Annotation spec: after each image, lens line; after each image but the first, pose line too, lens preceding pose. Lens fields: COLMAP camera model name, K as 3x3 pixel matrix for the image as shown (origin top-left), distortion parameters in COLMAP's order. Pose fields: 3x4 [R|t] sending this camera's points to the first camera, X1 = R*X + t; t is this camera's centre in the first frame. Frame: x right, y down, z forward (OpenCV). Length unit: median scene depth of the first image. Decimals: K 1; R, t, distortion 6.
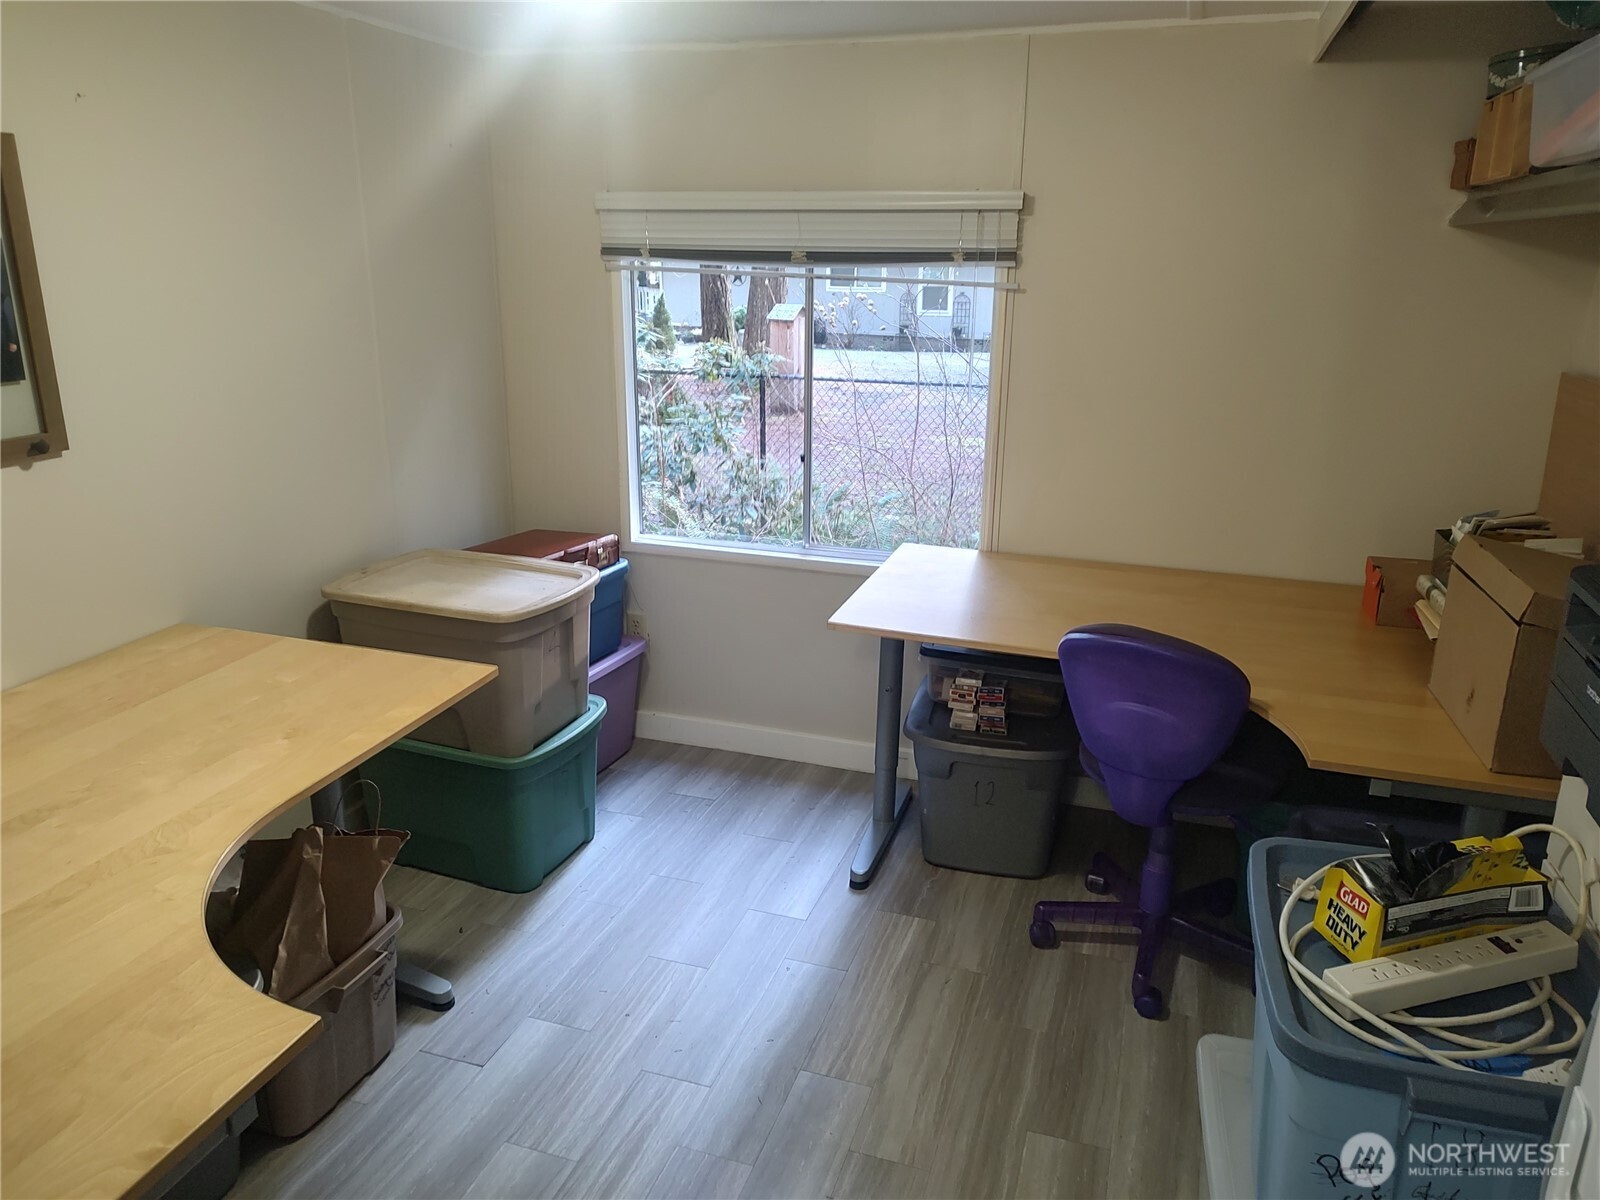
lens RADIAL K [[1142.8, 0, 800.0], [0, 1142.8, 598.6], [0, 0, 1]] dist [0.033580, -0.038068]
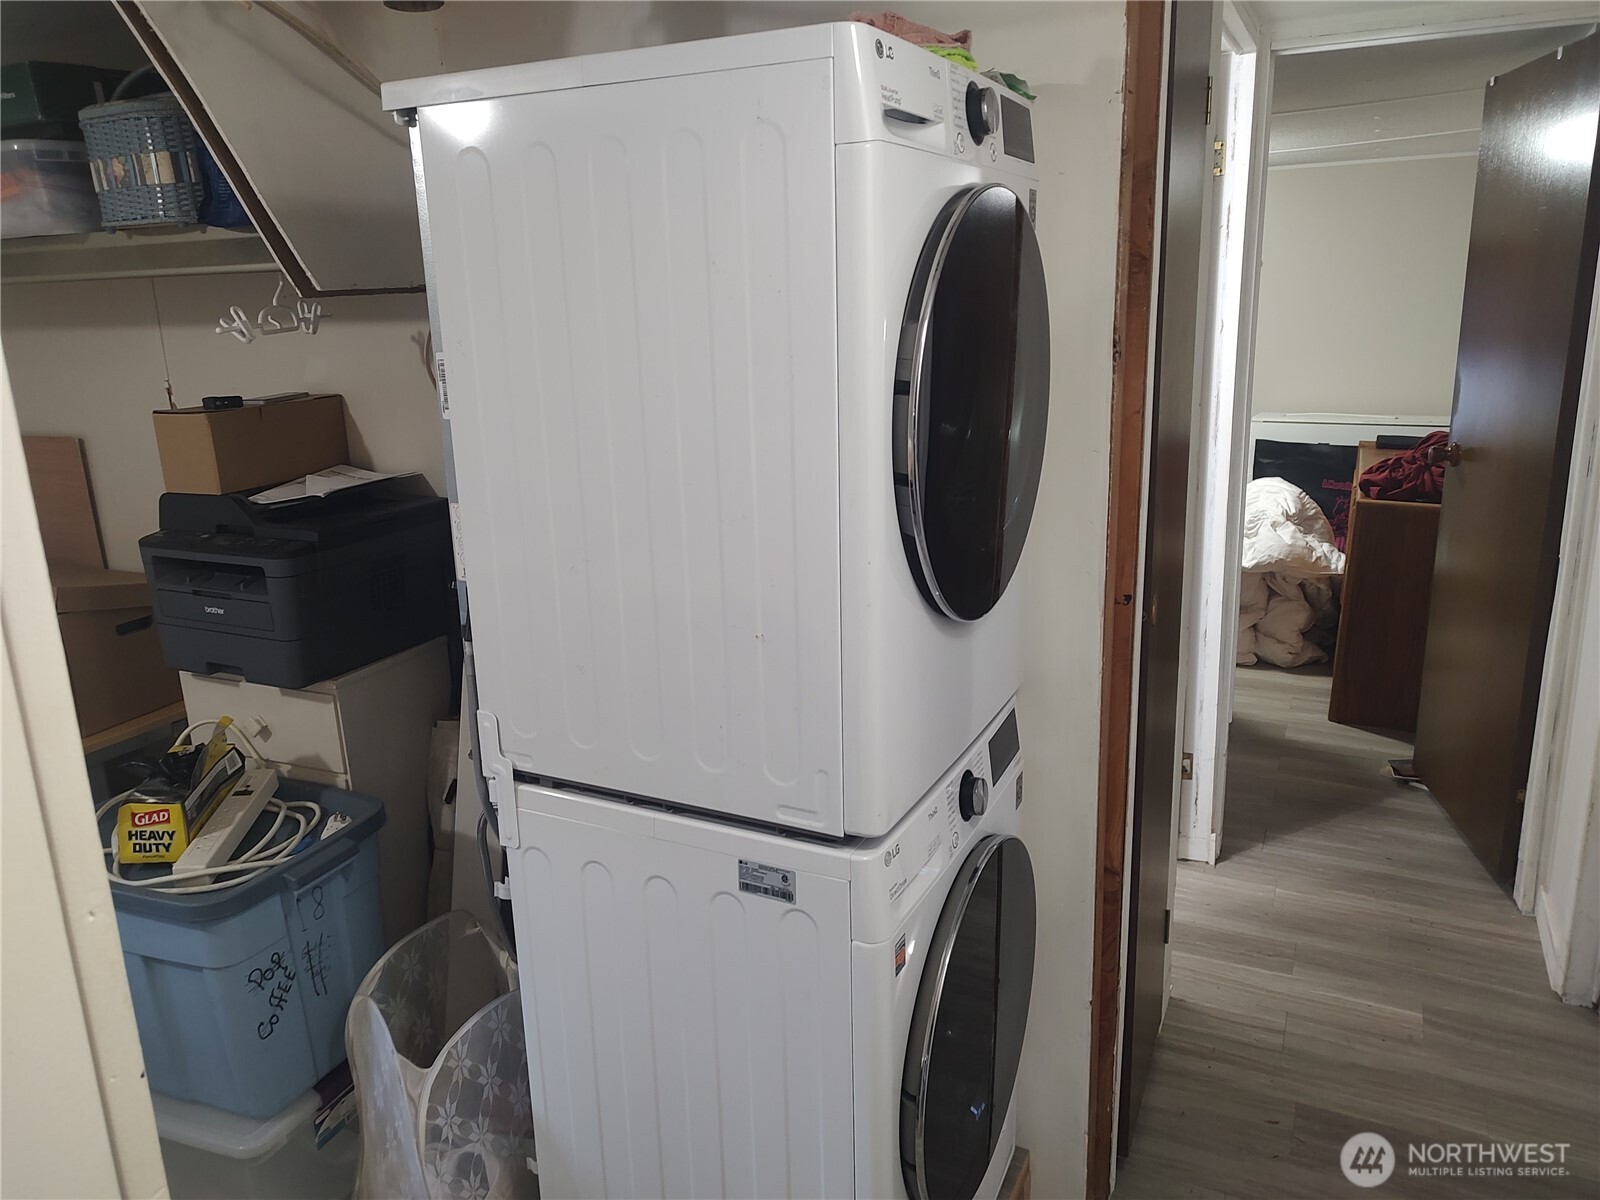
lens RADIAL K [[1142.8, 0, 799.7], [0, 1142.8, 596.8], [0, 0, 1]] dist [0.033580, -0.038068]
pose [[0.132330, -0.266767, 0.954633, -0.584763], [0.319789, 0.923092, 0.213624, -0.005724], [-0.938202, 0.277013, 0.207462, -0.003329]]
